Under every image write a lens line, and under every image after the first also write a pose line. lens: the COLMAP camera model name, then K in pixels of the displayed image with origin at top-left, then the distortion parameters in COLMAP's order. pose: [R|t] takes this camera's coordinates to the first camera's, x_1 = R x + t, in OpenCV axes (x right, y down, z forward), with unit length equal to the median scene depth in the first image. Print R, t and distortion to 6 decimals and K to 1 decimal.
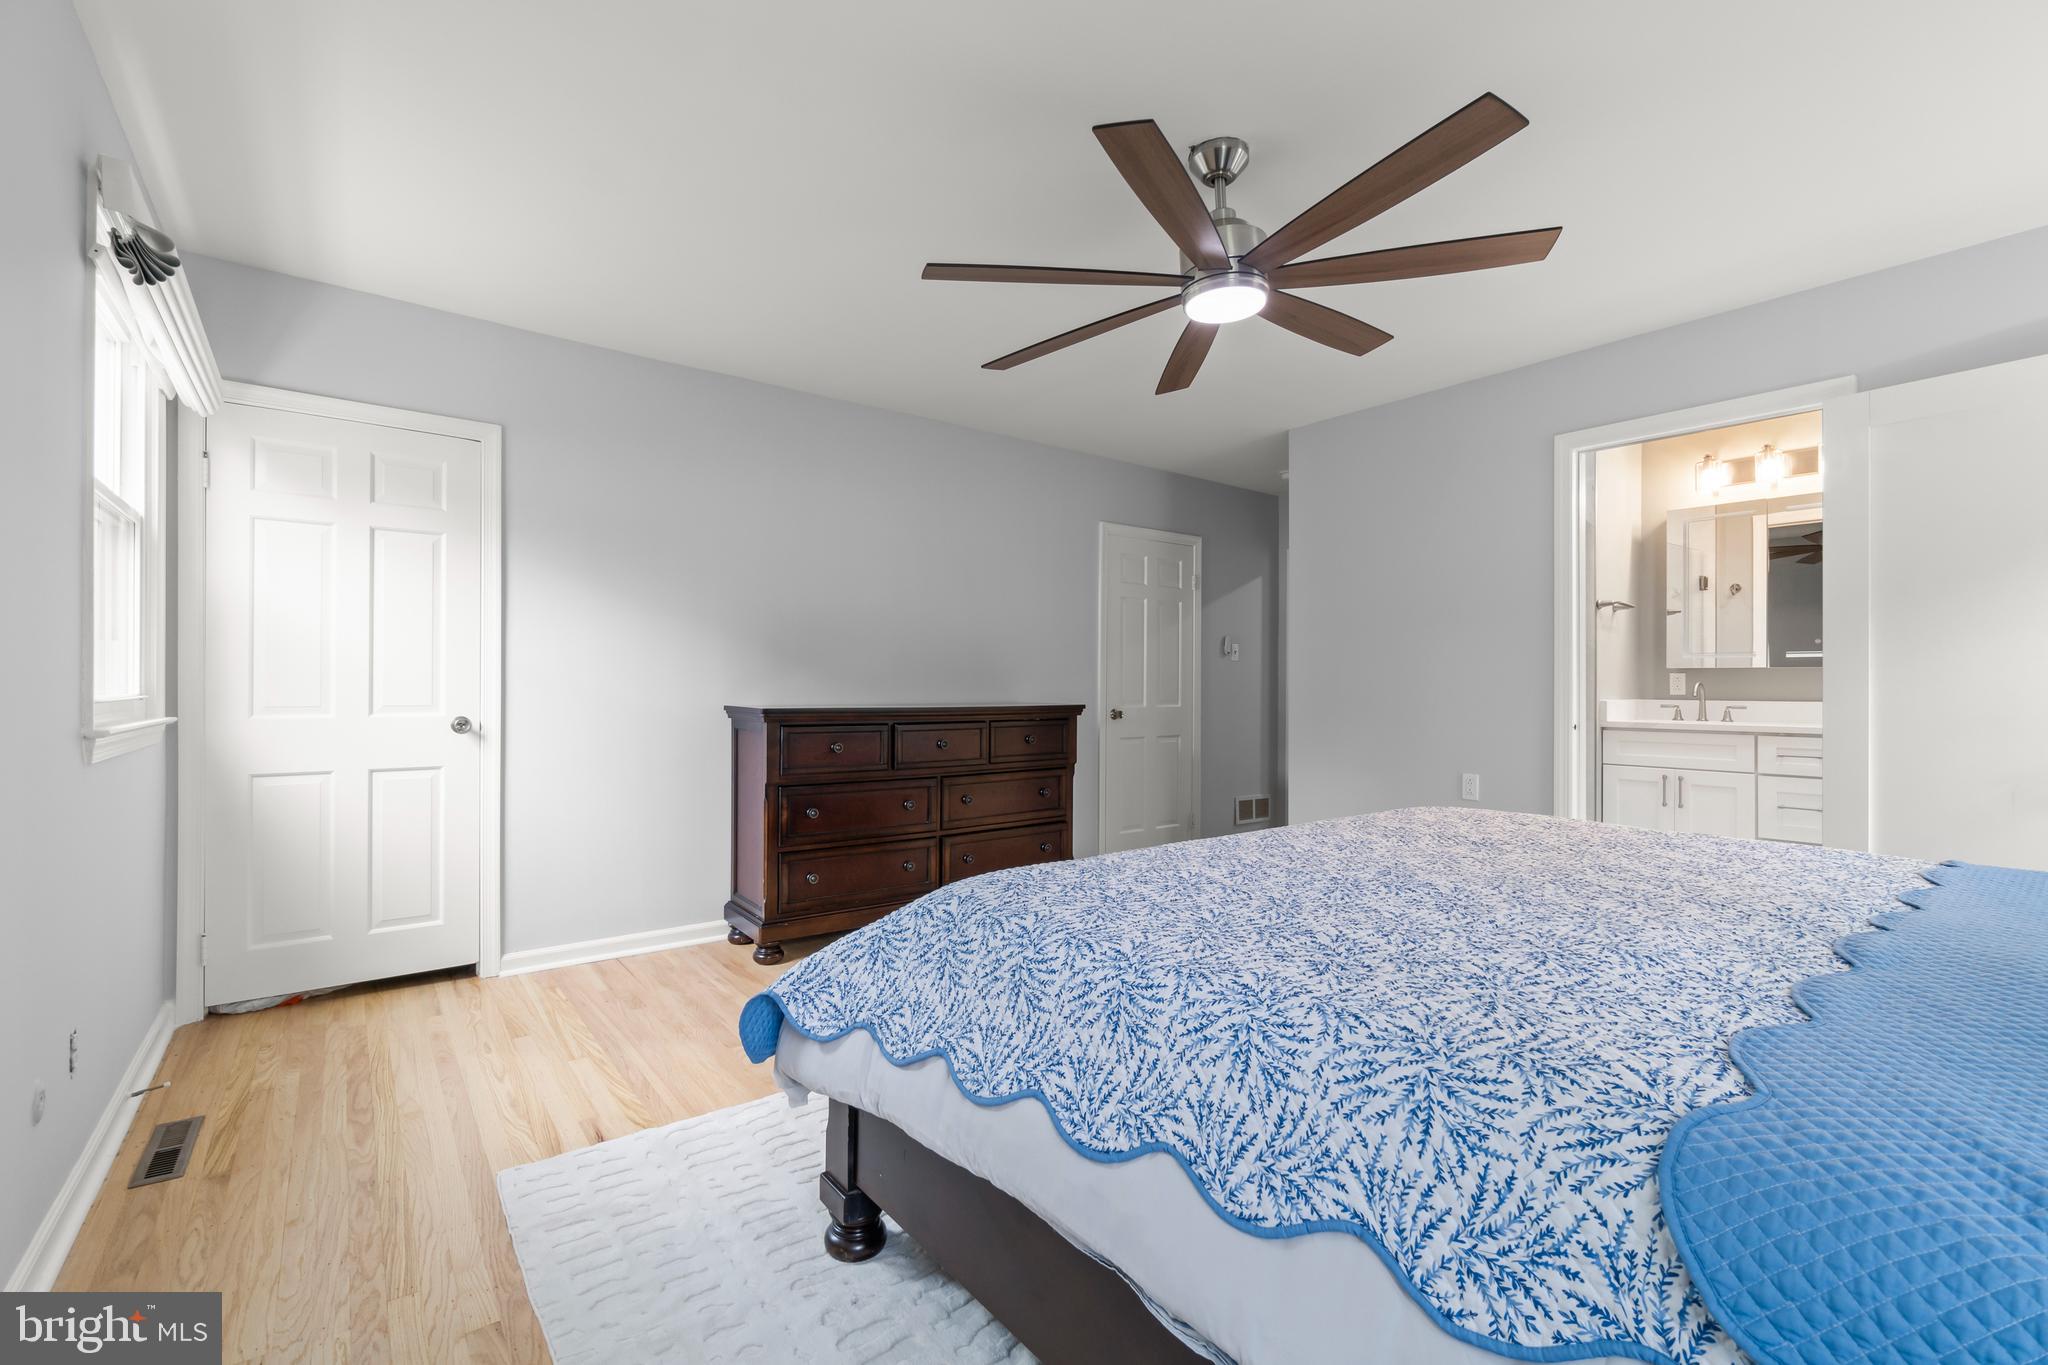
lens RADIAL K [[881.3, 0, 1012.1], [0, 881.3, 692.9], [0, 0, 1]] dist [-0.011668, 0.000498]
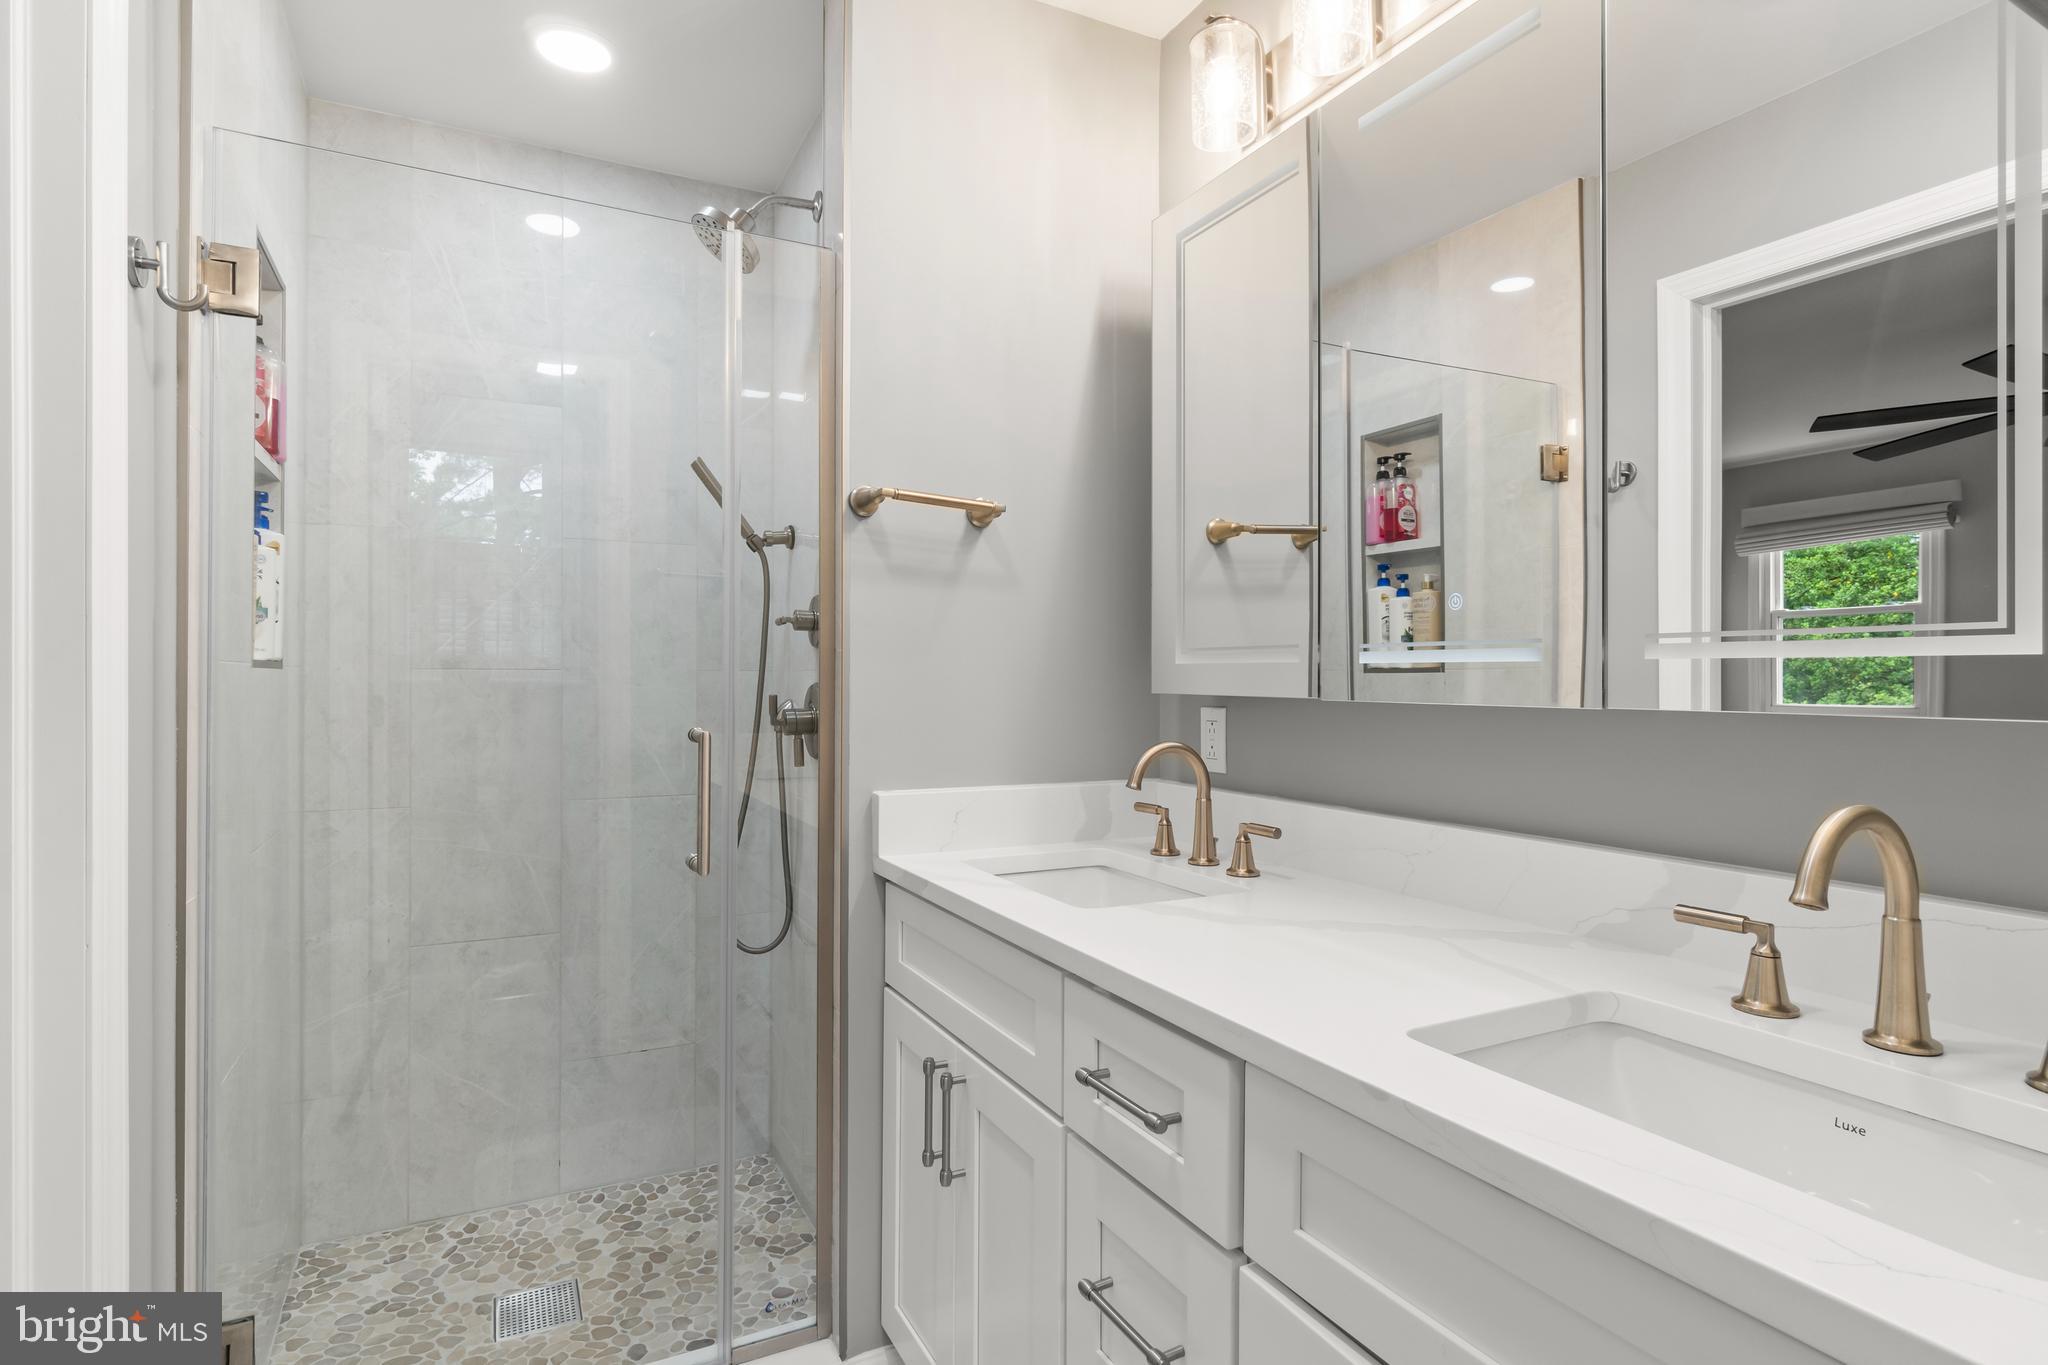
lens RADIAL K [[1019.9, 0, 1024.0], [0, 1019.9, 682.5], [0, 0, 1]] dist [-0.000177, -0.000188]
pose [[0.986079, 0.007123, -0.166128, 0.753787], [-0.006602, 0.999971, 0.003693, -0.032979], [0.166149, -0.002545, 0.986097, 0.600312]]
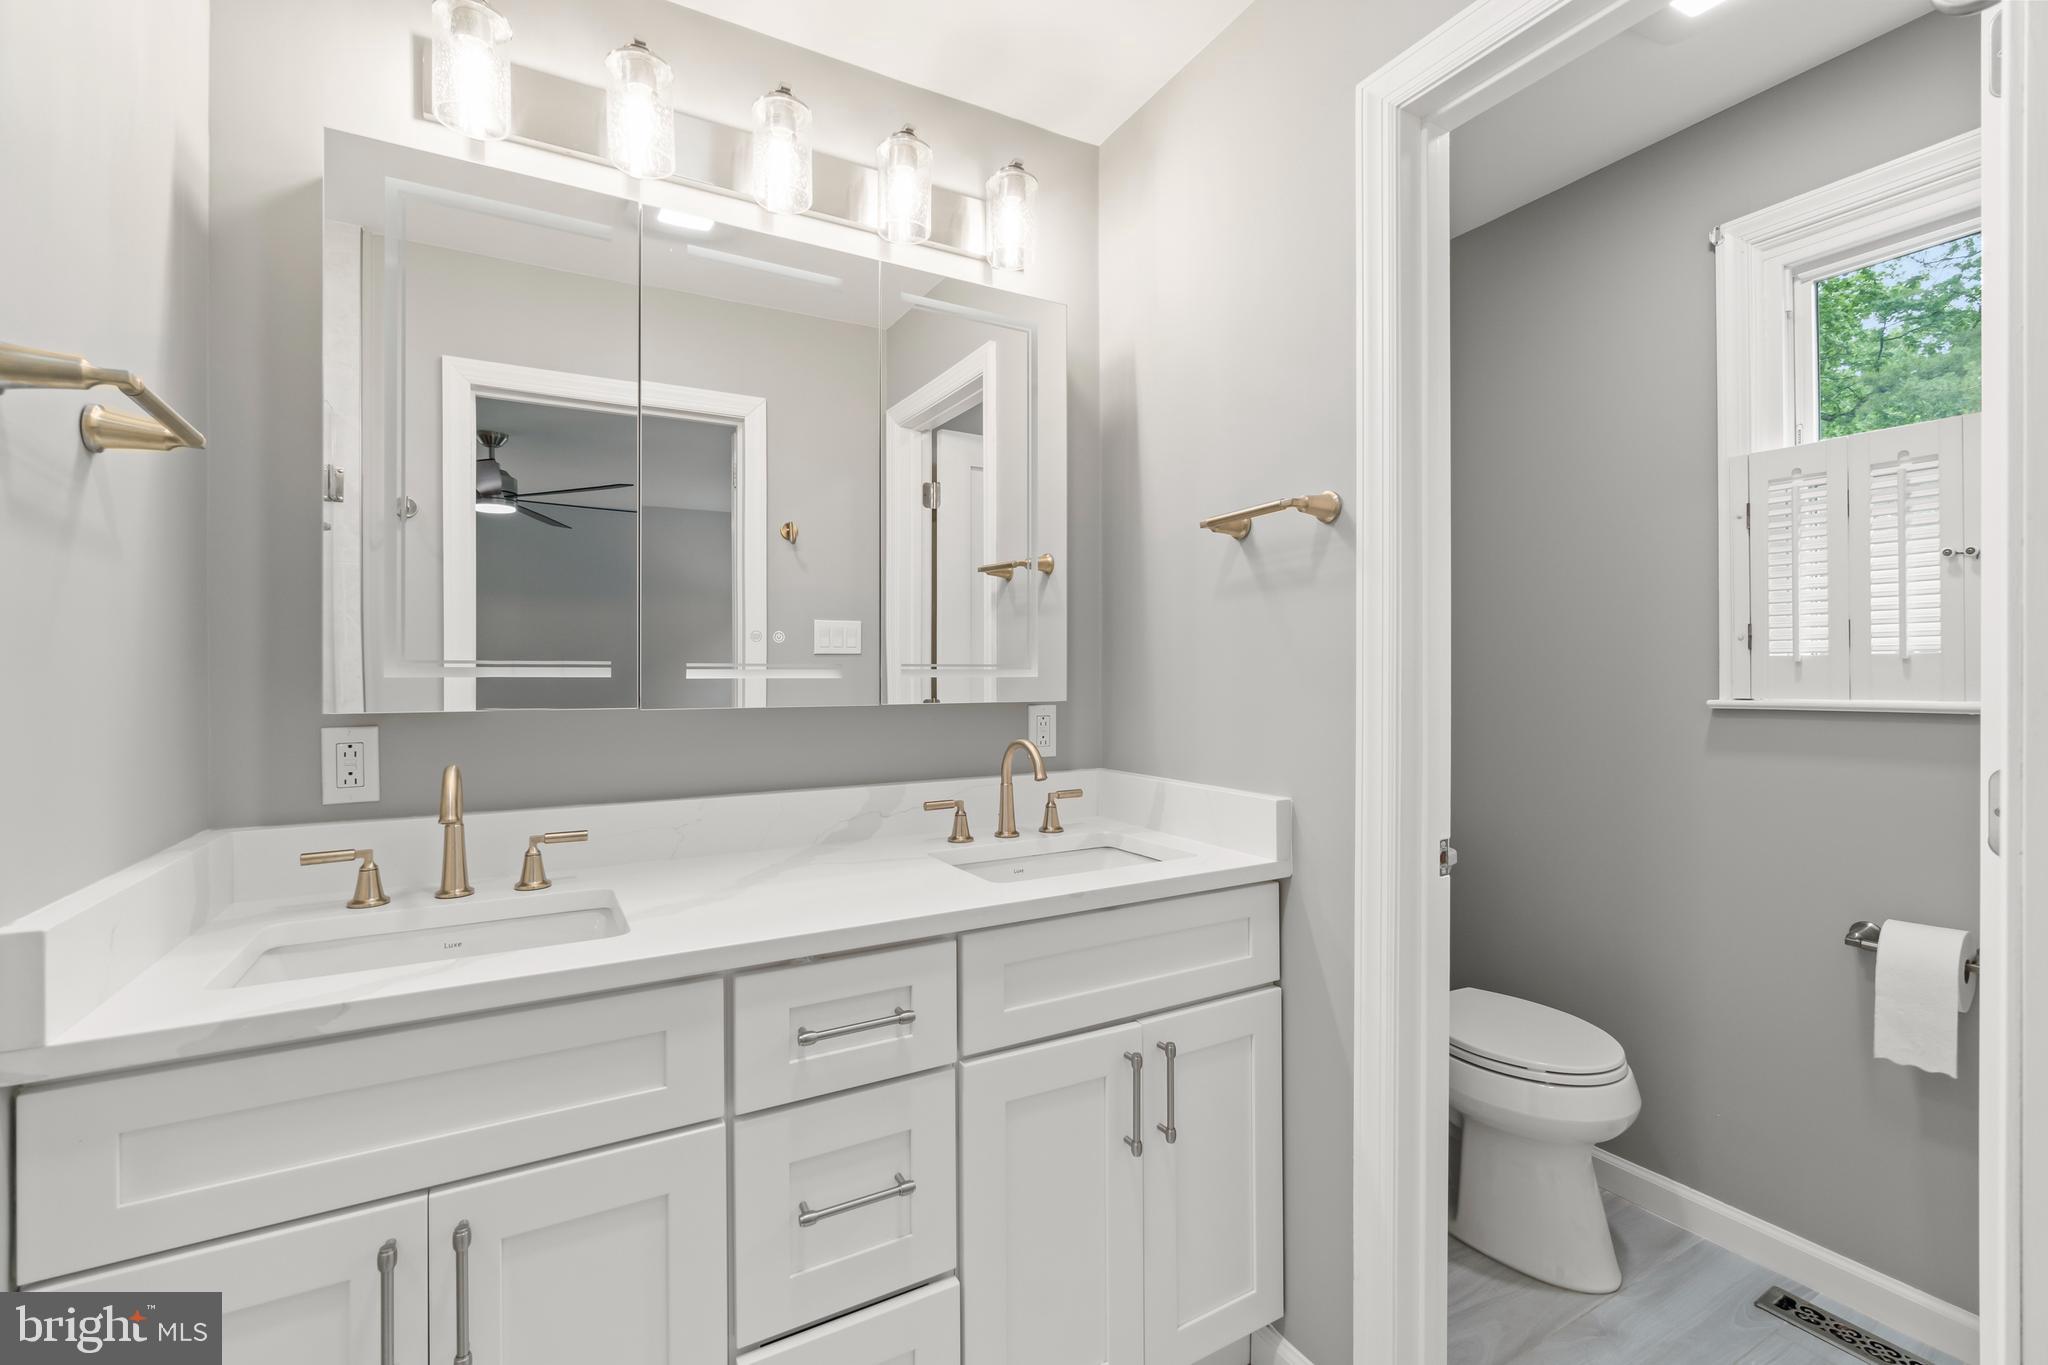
lens RADIAL K [[886.4, 0, 992.9], [0, 886.4, 674.7], [0, 0, 1]] dist [-0.007160, 0.000804]
pose [[0.148206, 0.004097, 0.988948, 0.503469], [0.005931, 0.999970, -0.005031, -0.037173], [-0.988939, 0.006611, 0.148177, 0.747657]]
